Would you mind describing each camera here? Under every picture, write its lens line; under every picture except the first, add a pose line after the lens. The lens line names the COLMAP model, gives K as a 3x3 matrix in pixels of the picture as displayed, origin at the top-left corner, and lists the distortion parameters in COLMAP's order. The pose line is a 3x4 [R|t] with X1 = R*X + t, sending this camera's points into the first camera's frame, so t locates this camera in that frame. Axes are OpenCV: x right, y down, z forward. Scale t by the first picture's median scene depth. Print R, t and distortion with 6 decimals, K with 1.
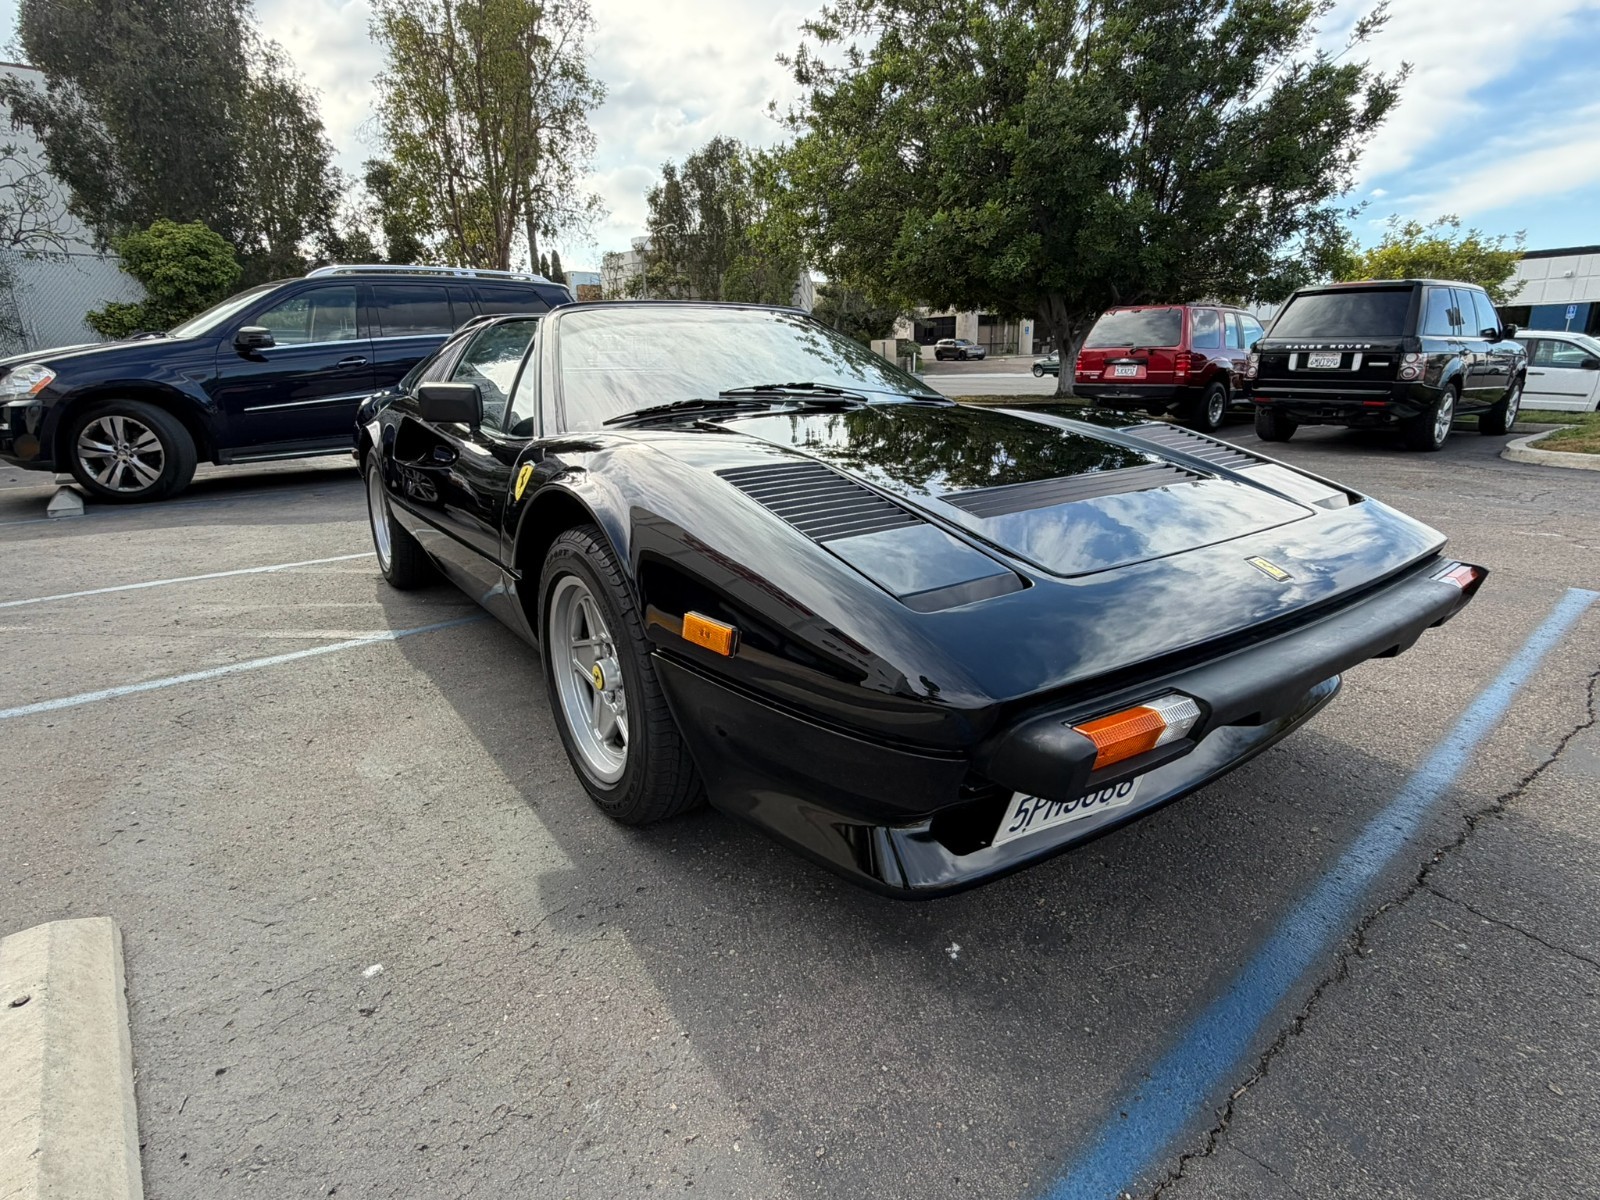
lens RADIAL K [[822.4, 0, 797.6], [0, 822.4, 608.1], [0, 0, 1]] dist [-0.004547, 0.003584]
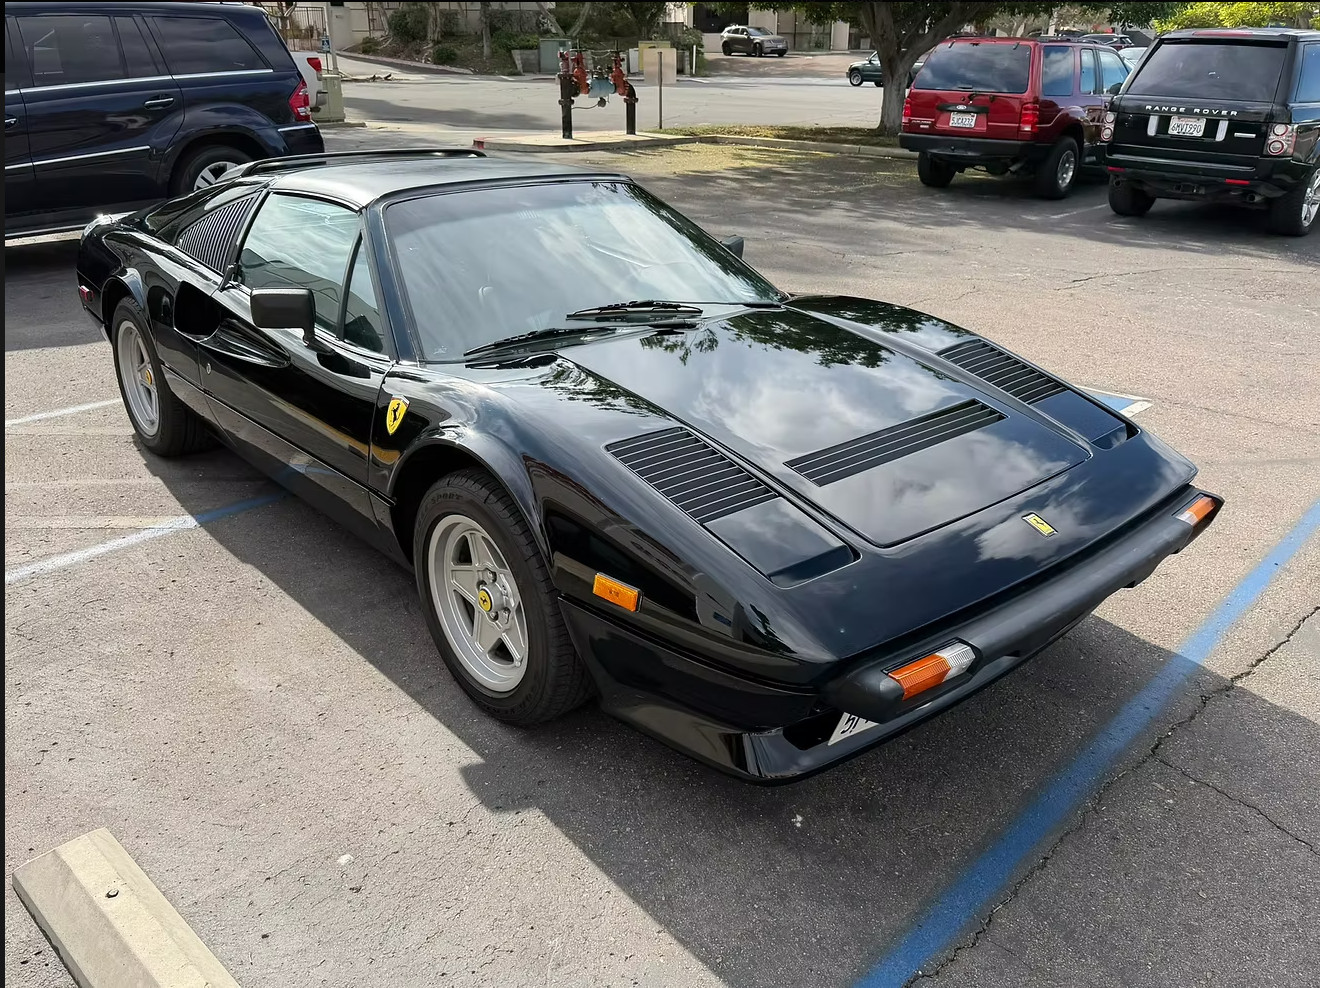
lens RADIAL K [[1087.5, 0, 649.1], [0, 1087.5, 484.3], [0, 0, 1]] dist [0.045385, -0.071056]
pose [[0.994679, -0.015098, 0.101907, -0.131784], [0.005245, 0.995342, 0.096269, -0.174555], [-0.102886, -0.095223, 0.990125, -0.394299]]
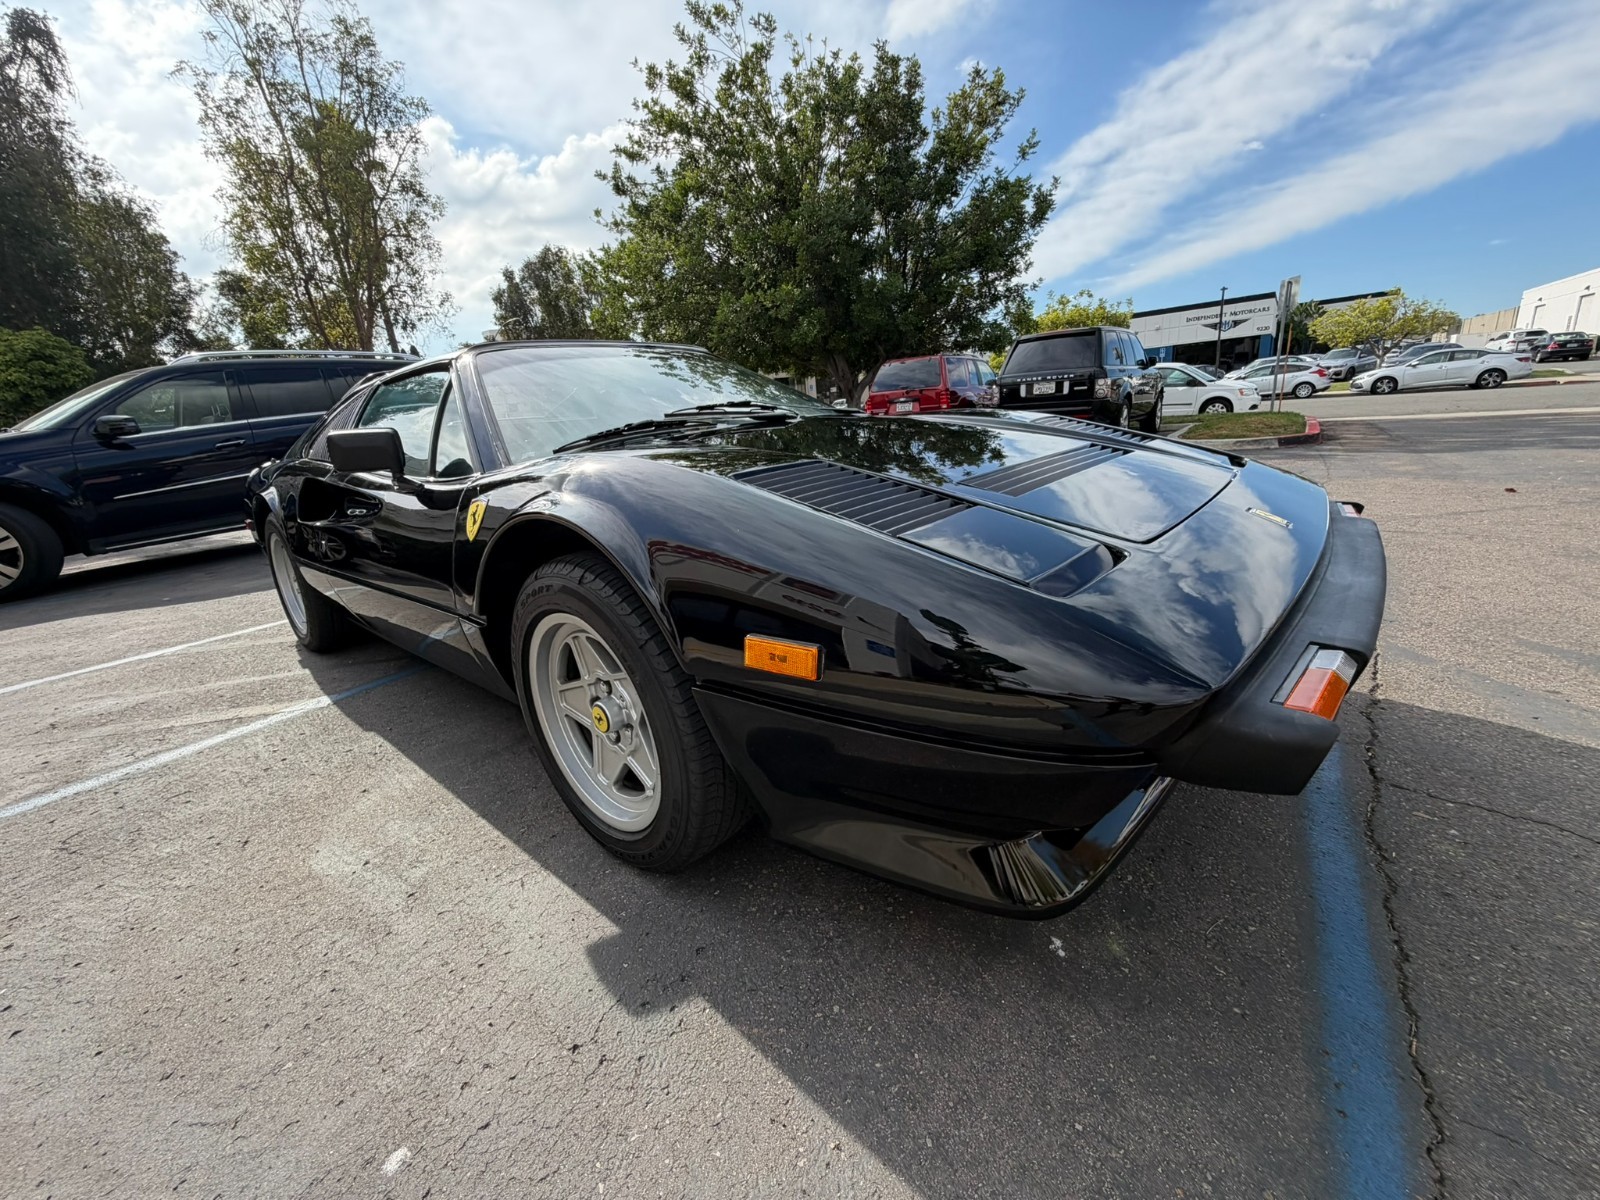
lens RADIAL K [[637.0, 0, 793.9], [0, 637.0, 605.4], [0, 0, 1]] dist [-0.004796, 0.001589]
pose [[0.969391, -0.132048, 0.206990, -0.129280], [0.133631, 0.991011, 0.006379, -0.014609], [-0.205972, 0.021476, 0.978322, 0.204338]]
